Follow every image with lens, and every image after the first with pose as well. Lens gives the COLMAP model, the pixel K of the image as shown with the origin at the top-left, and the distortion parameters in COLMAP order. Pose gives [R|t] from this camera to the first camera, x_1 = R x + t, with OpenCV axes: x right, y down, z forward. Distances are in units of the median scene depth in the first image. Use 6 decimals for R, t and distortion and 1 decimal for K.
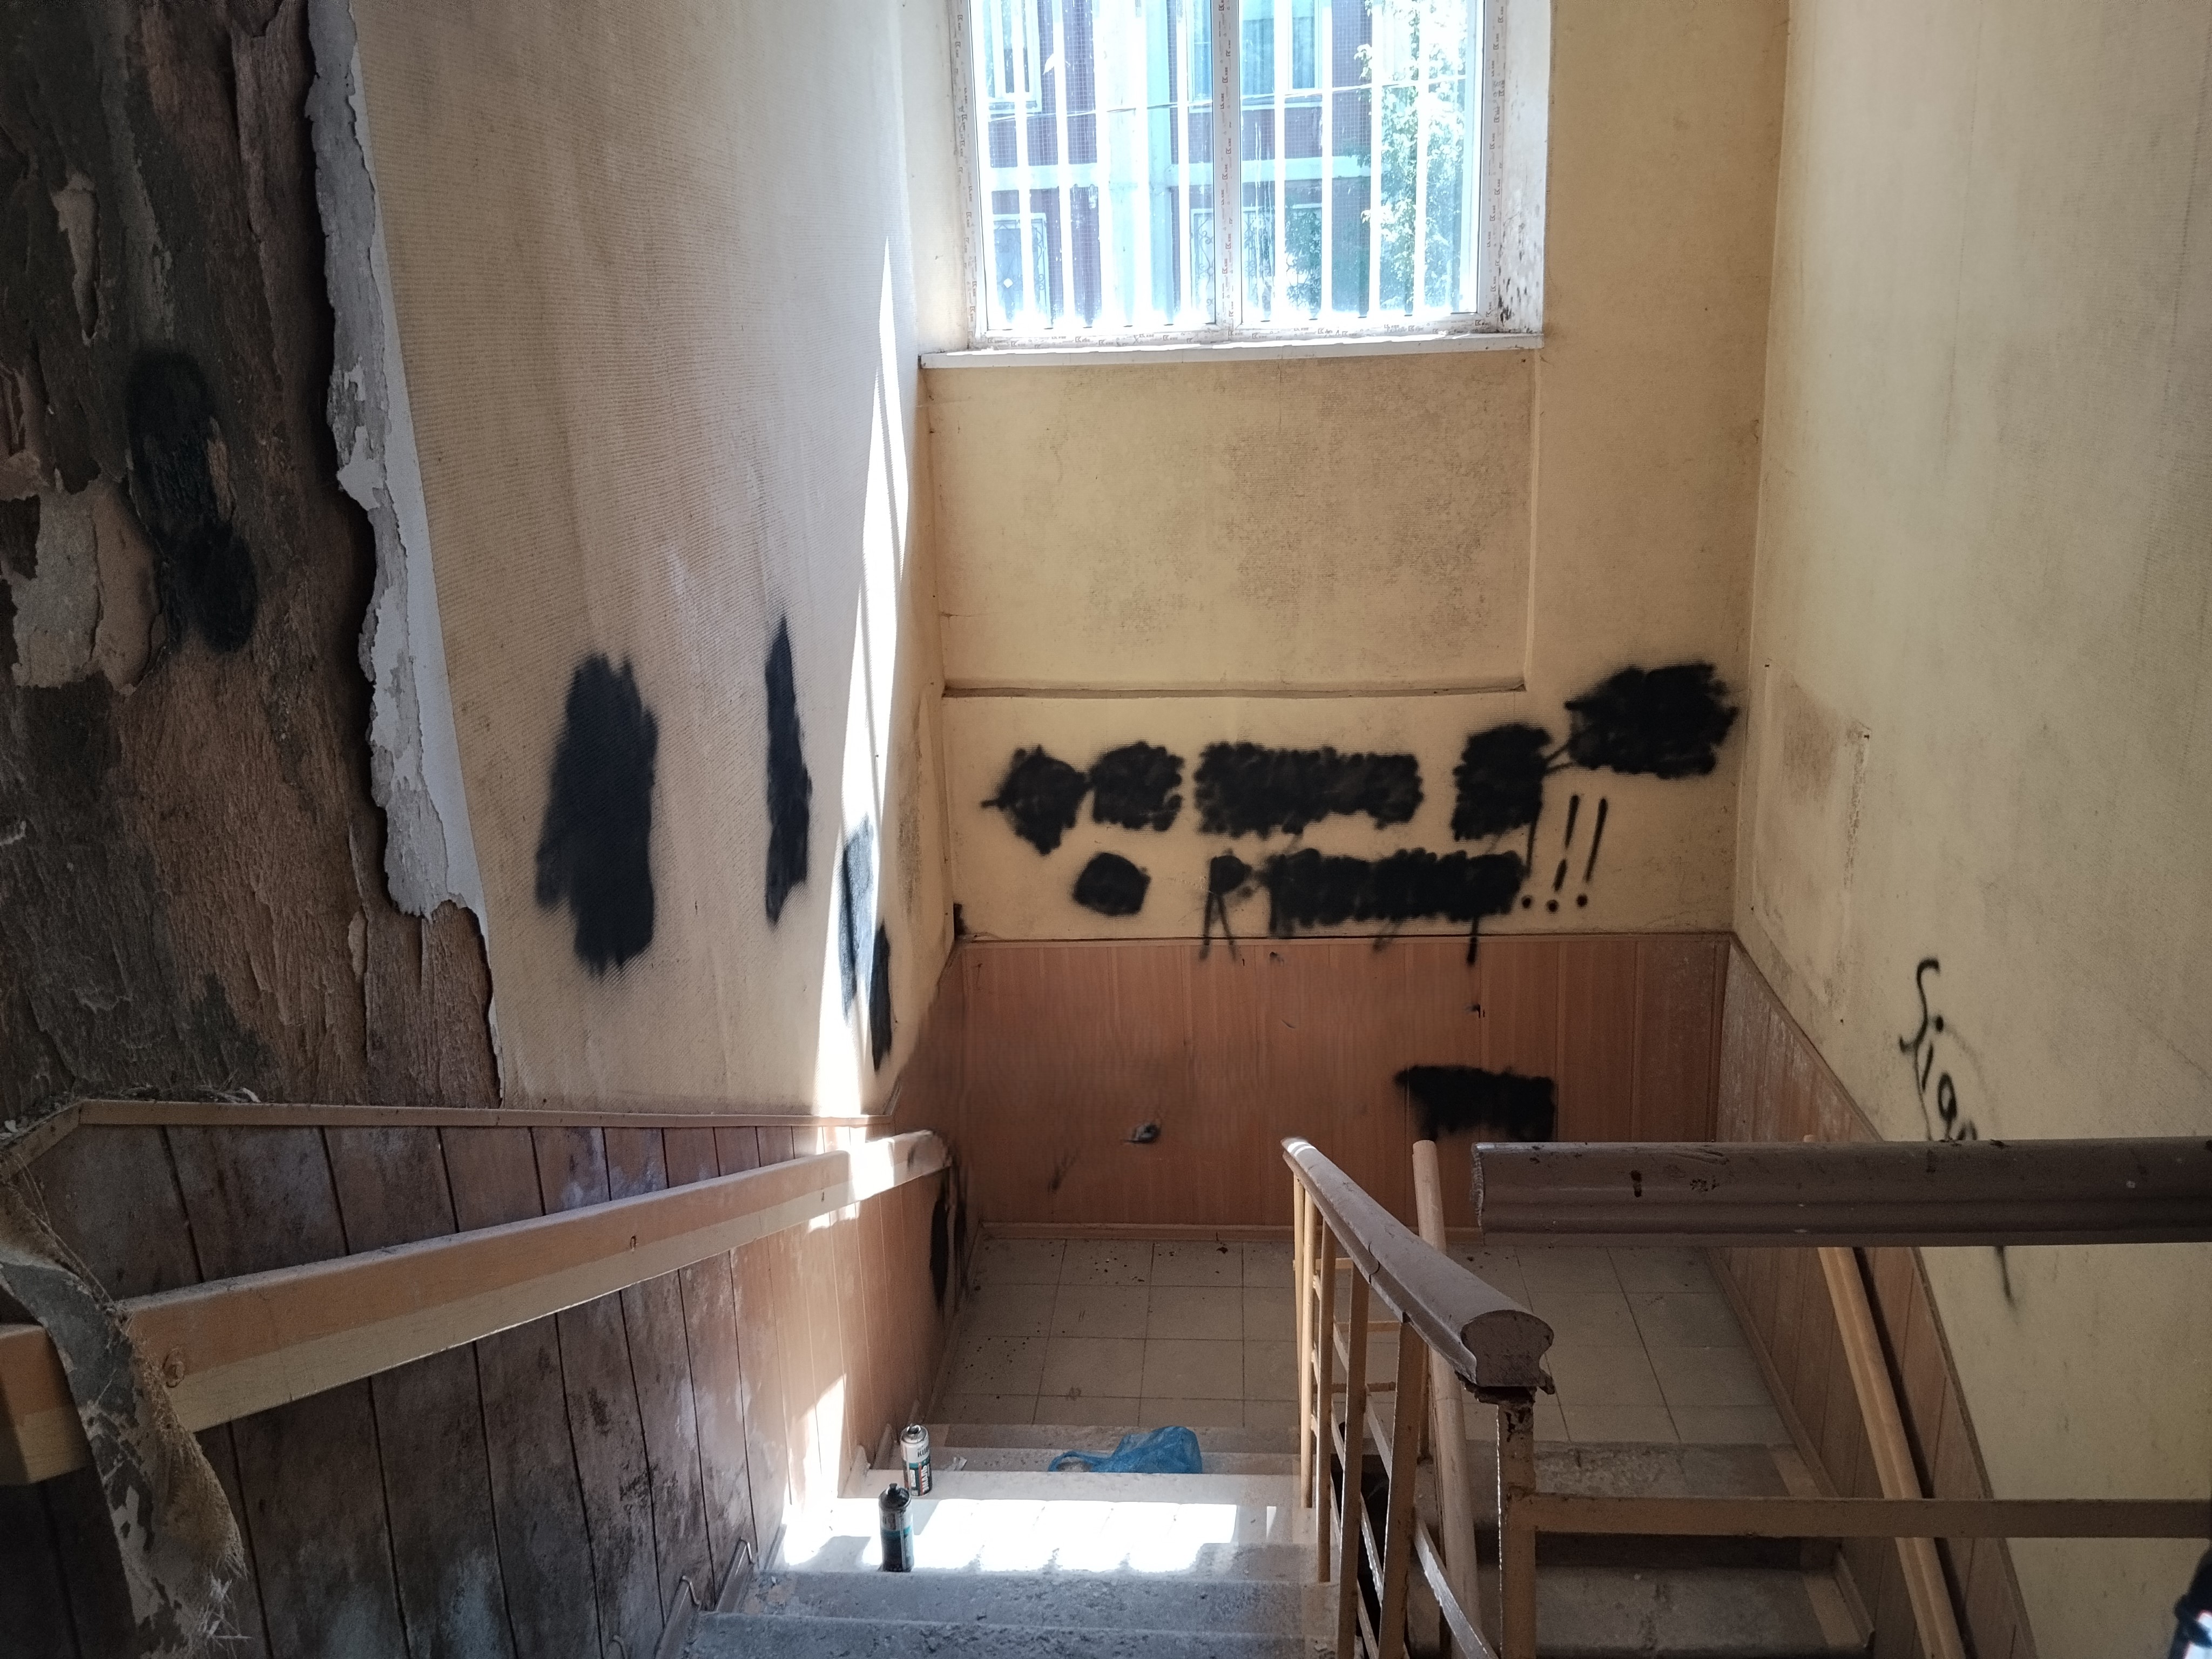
lens RADIAL K [[1774.5, 0, 1110.7], [0, 1774.5, 804.7], [0, 0, 1]] dist [0.098822, -0.216131]
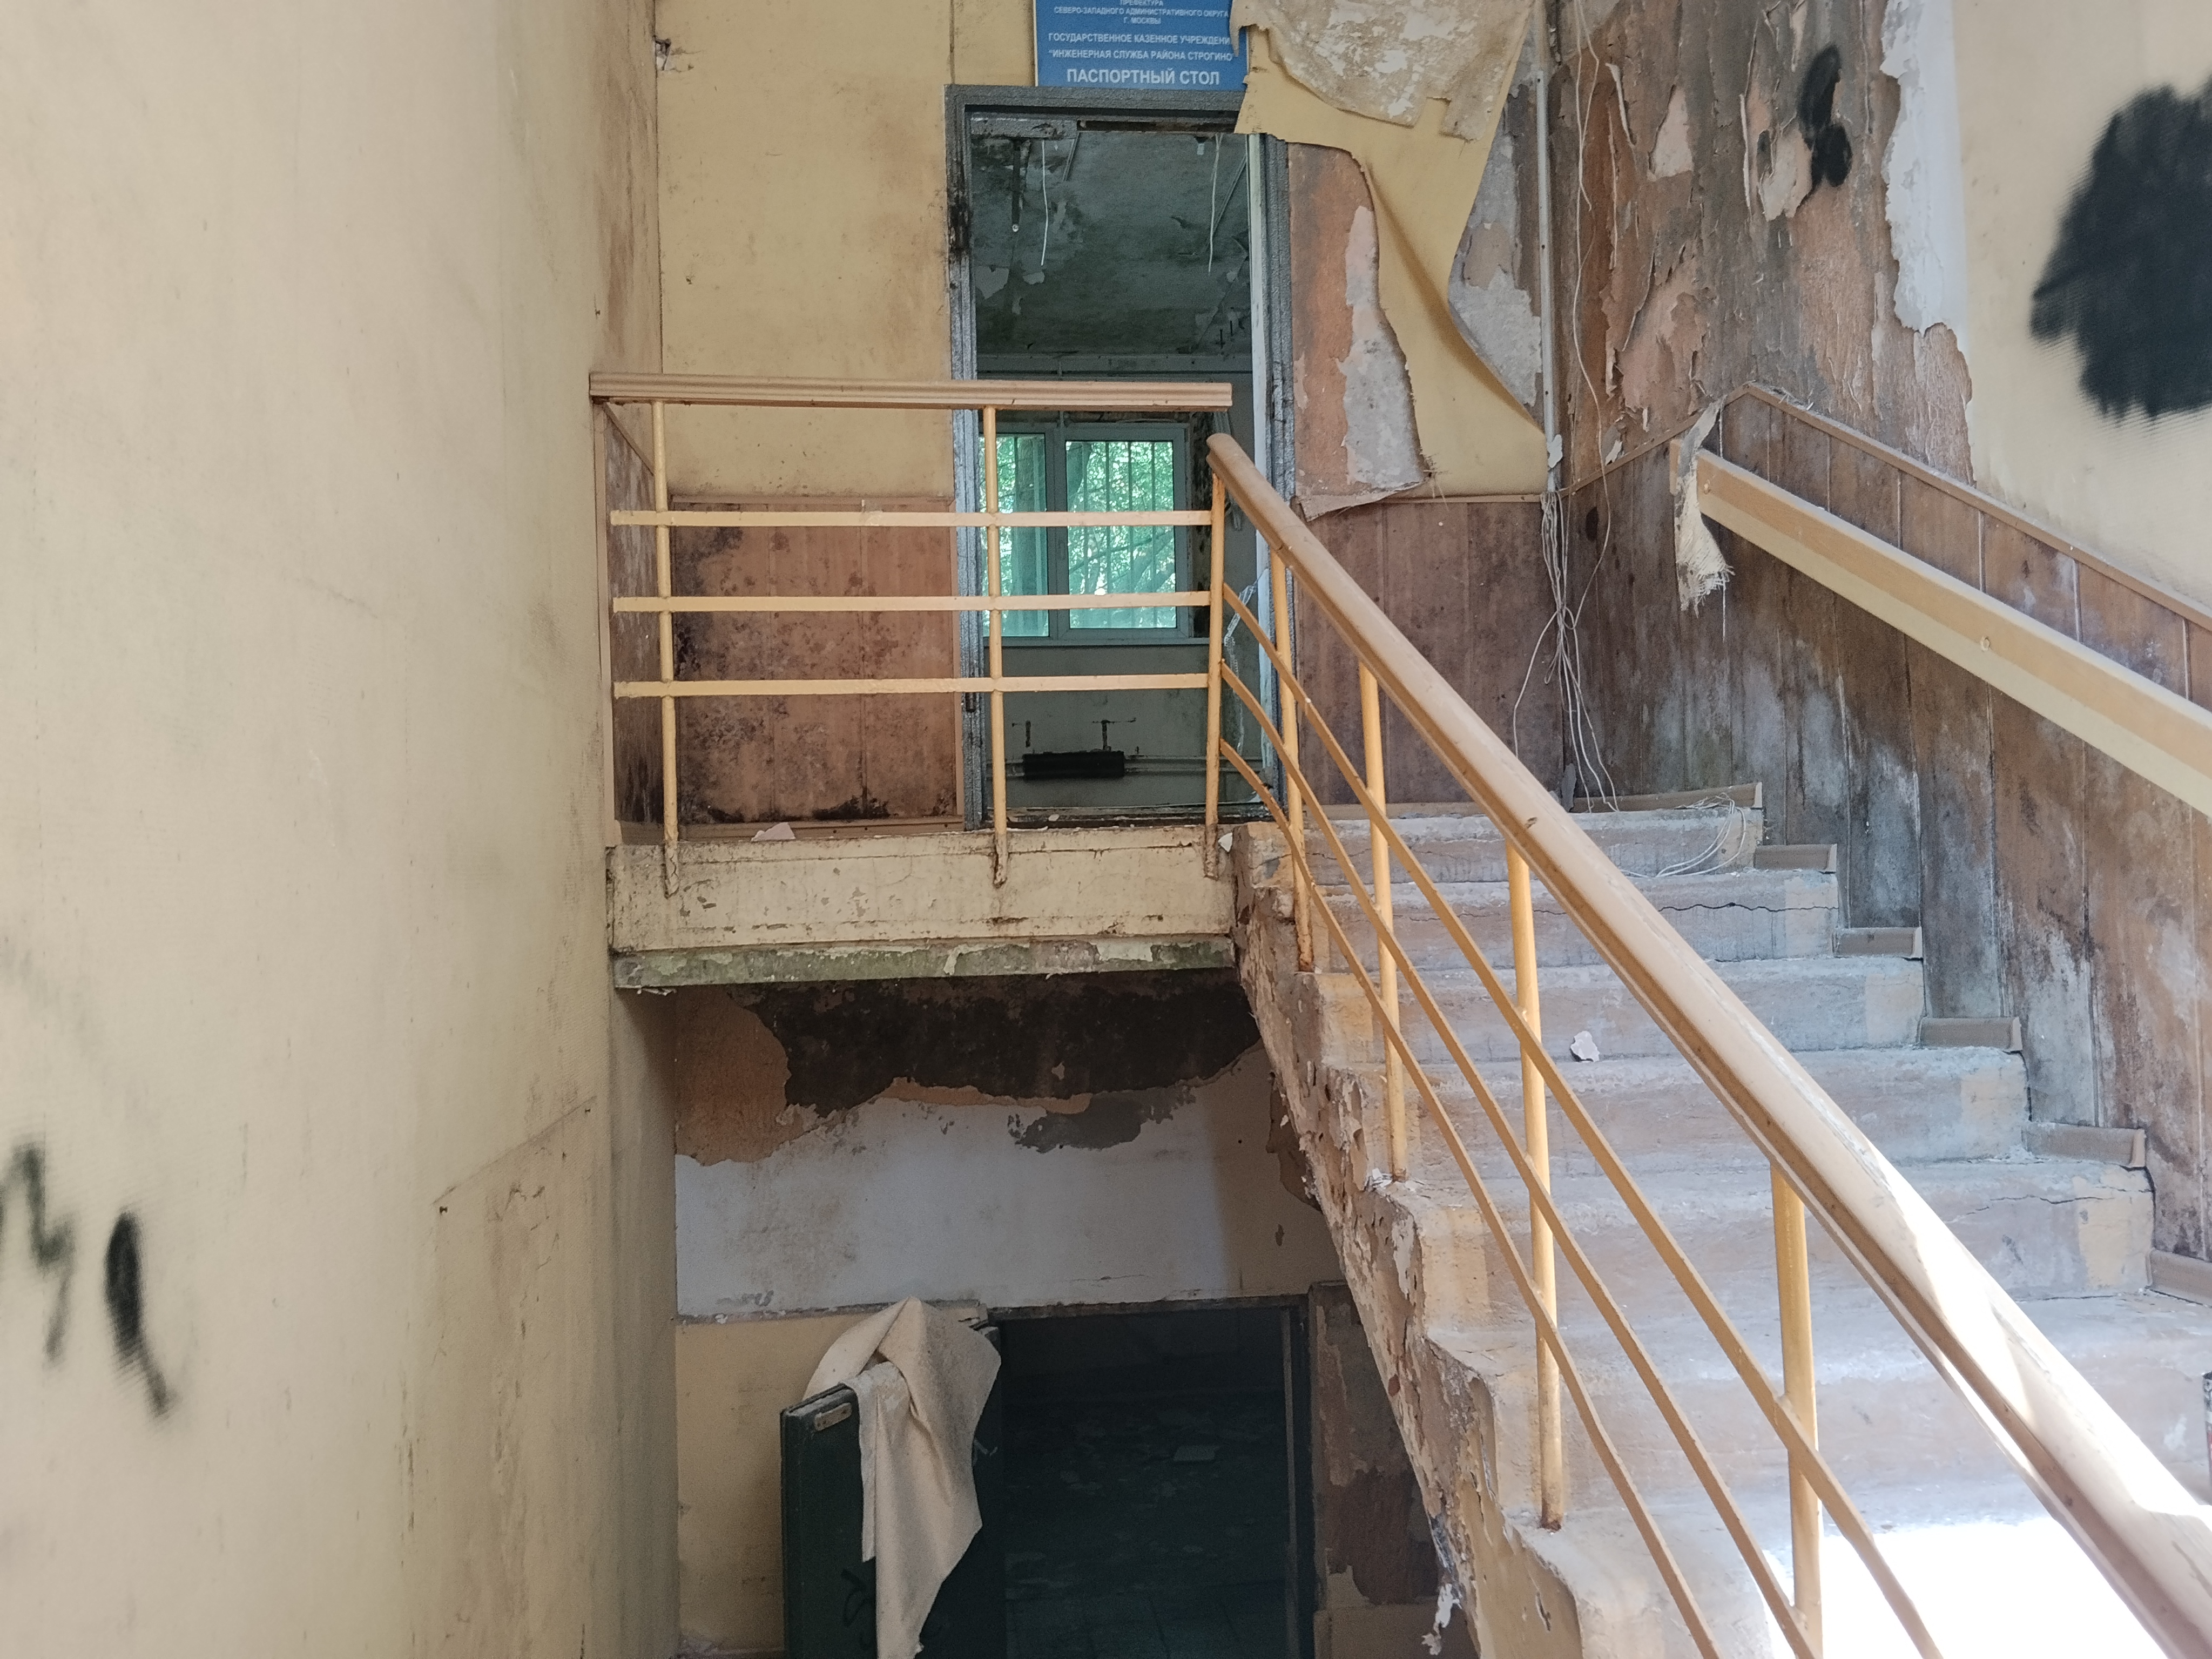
lens RADIAL K [[1774.5, 0, 1110.7], [0, 1774.5, 804.7], [0, 0, 1]] dist [0.098822, -0.216131]
pose [[-0.982791, 0.053848, -0.176698, 0.630335], [0.006684, 0.966307, 0.257305, 0.057143], [0.184599, 0.251696, -0.950038, 2.572561]]
